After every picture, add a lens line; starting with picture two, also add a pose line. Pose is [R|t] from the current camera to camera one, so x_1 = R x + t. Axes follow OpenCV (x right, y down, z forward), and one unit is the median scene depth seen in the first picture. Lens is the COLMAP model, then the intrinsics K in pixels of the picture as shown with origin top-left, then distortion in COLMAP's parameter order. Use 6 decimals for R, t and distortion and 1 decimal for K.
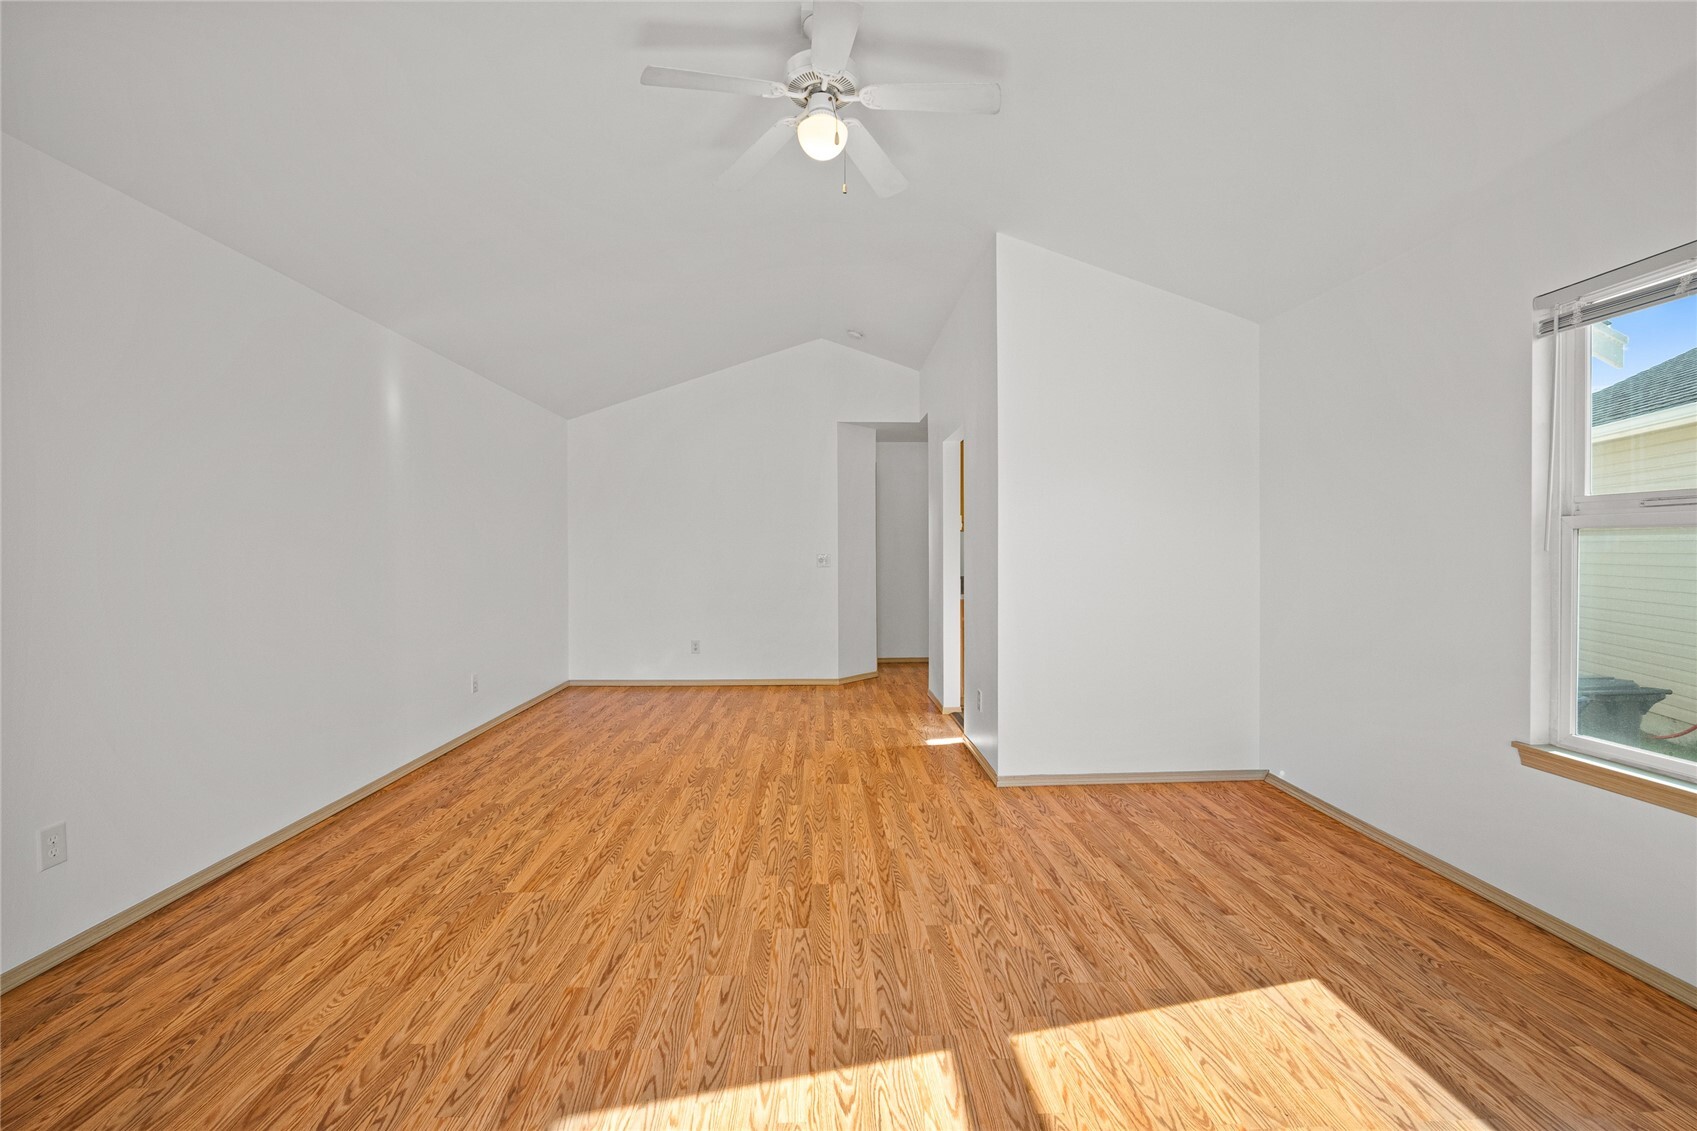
lens RADIAL K [[743.7, 0, 851.3], [0, 743.7, 556.0], [0, 0, 1]] dist [-0.013215, 0.004600]
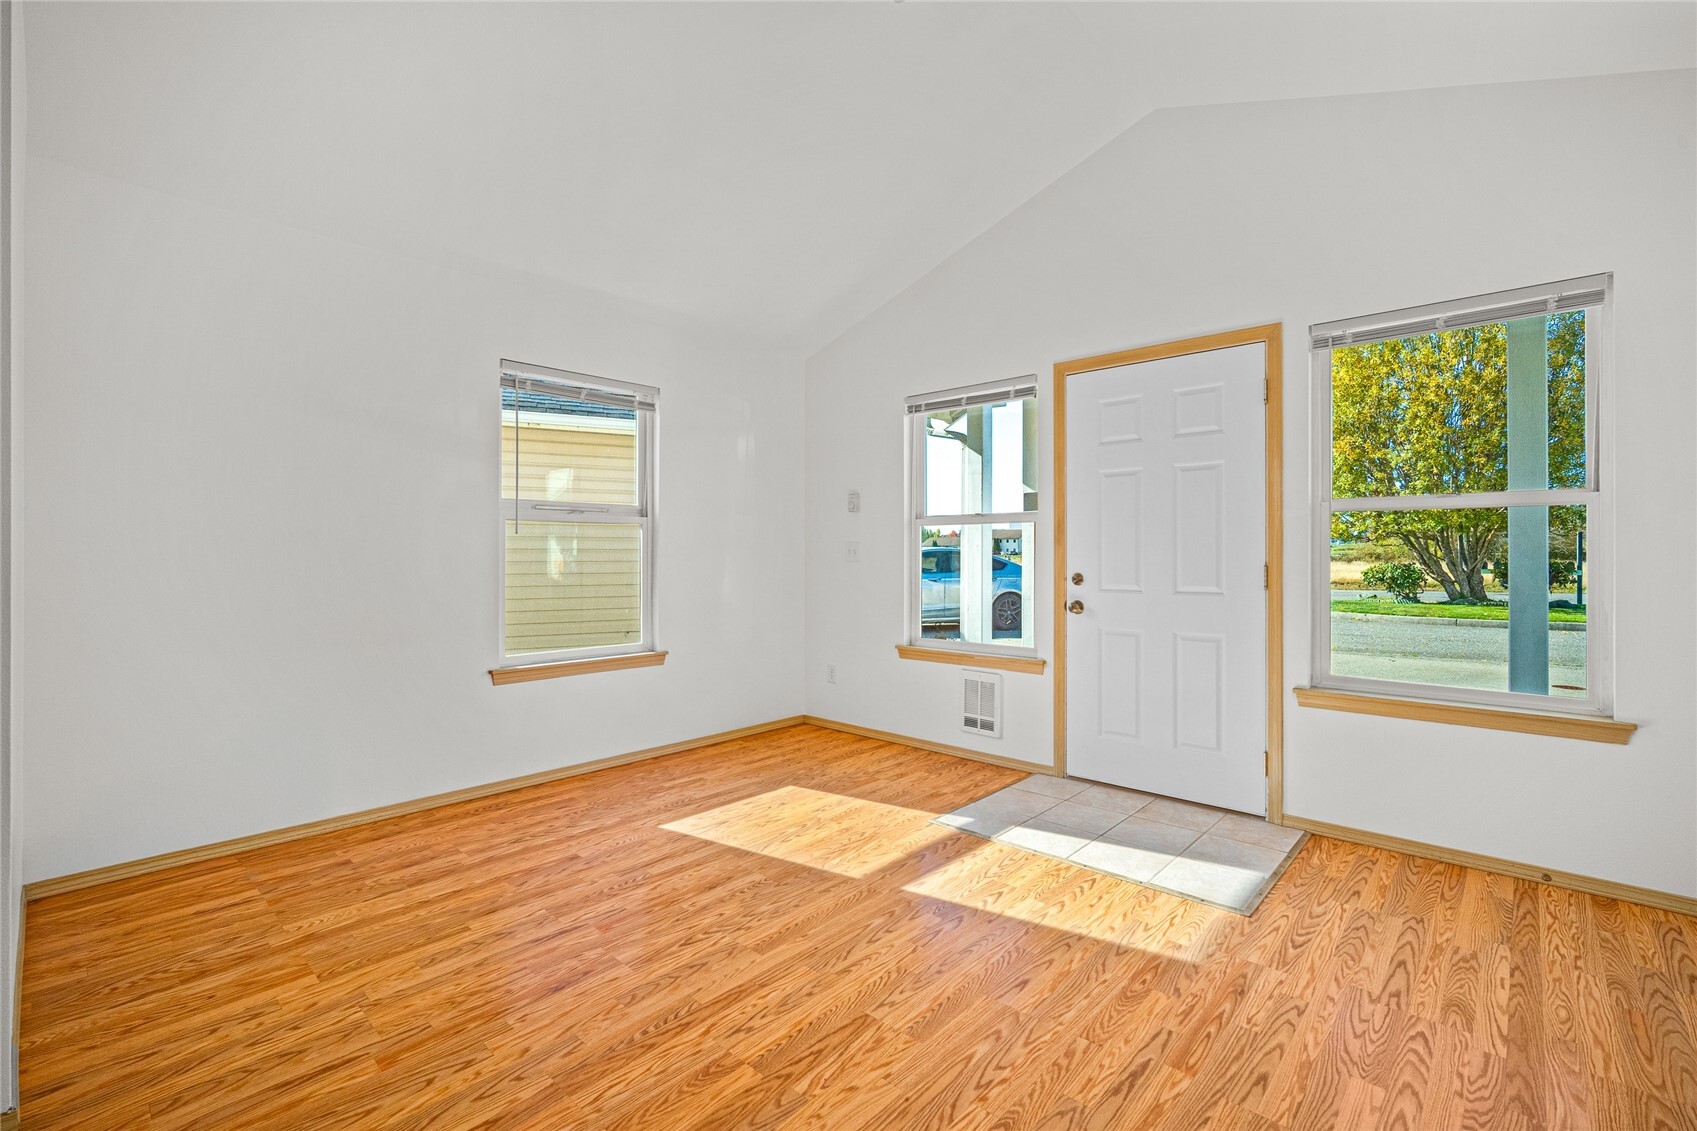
lens RADIAL K [[743.7, 0, 860.6], [0, 743.7, 555.3], [0, 0, 1]] dist [-0.013215, 0.004600]
pose [[-0.715195, 0.002626, 0.698920, -0.550958], [0.009281, 0.999940, 0.005740, 0.033332], [-0.698863, 0.010591, -0.715177, 1.456897]]
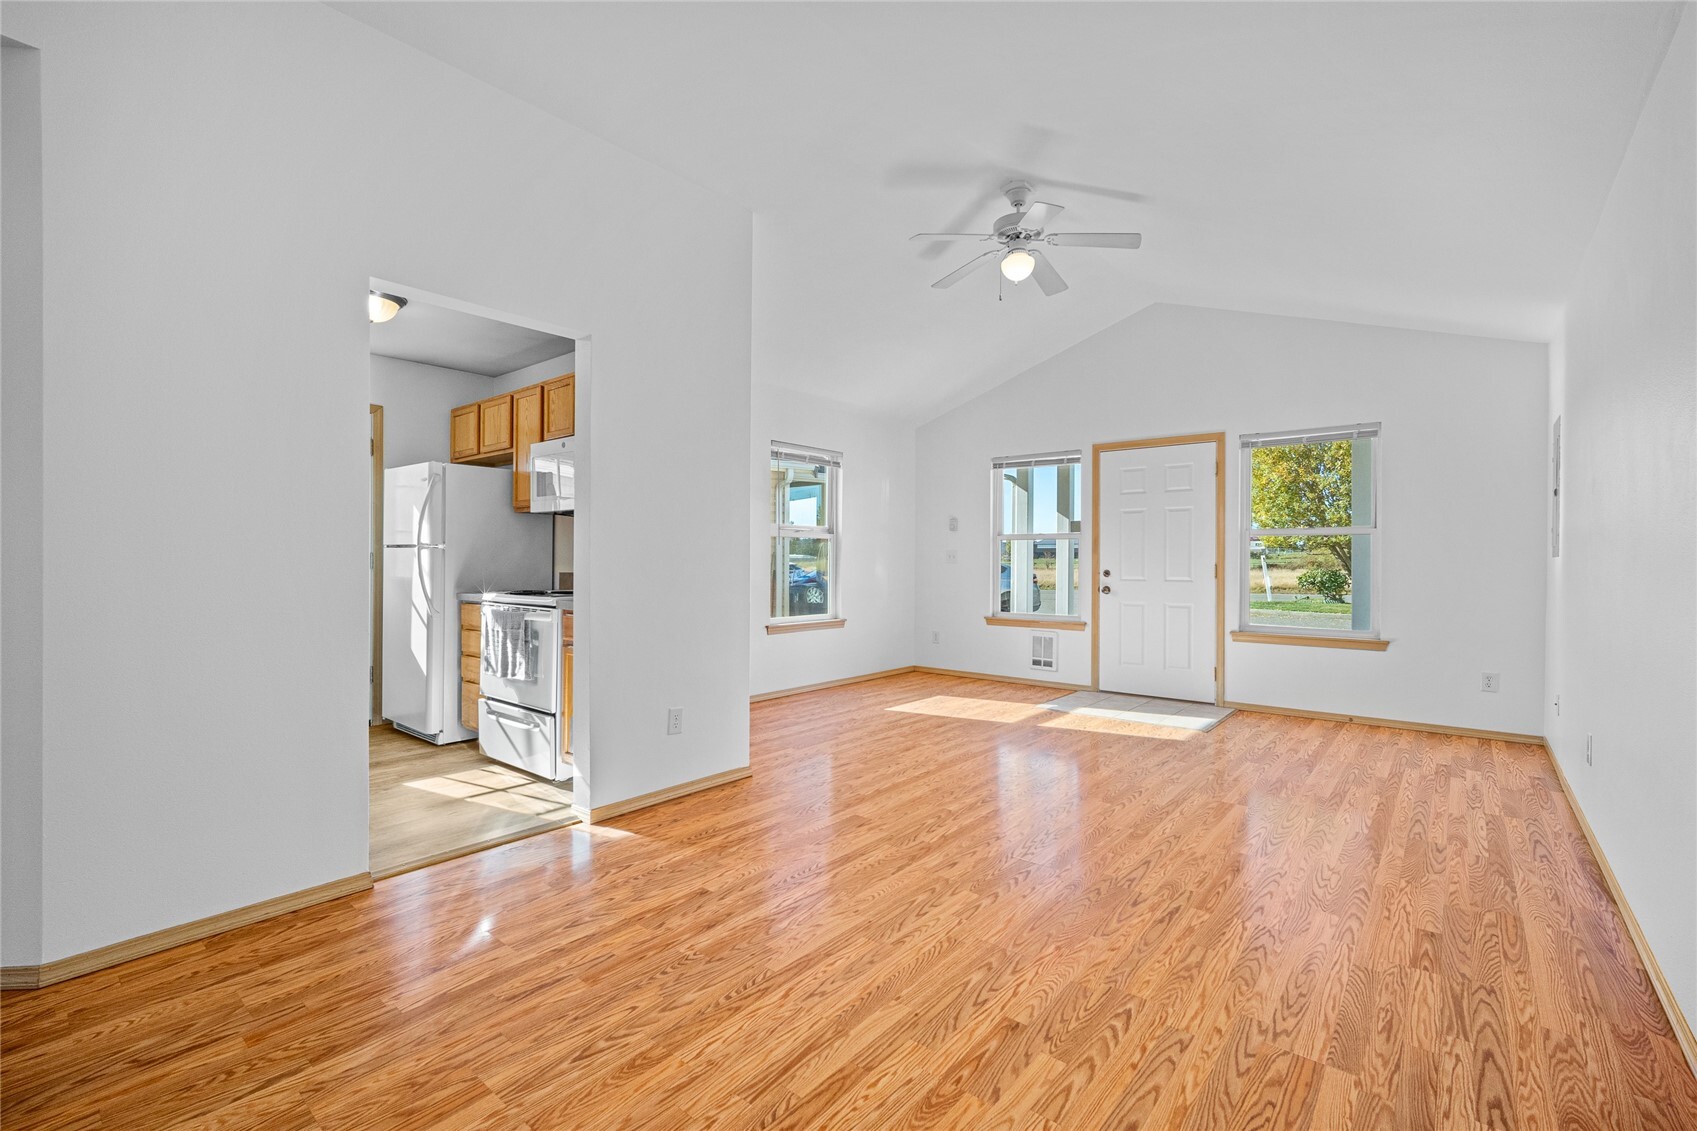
lens RADIAL K [[743.7, 0, 853.3], [0, 743.7, 563.9], [0, 0, 1]] dist [-0.013215, 0.004600]
pose [[-0.745248, -0.002374, 0.666783, -0.841108], [0.004629, 0.999951, 0.008735, 0.035420], [-0.666771, 0.009596, -0.745201, 2.475605]]
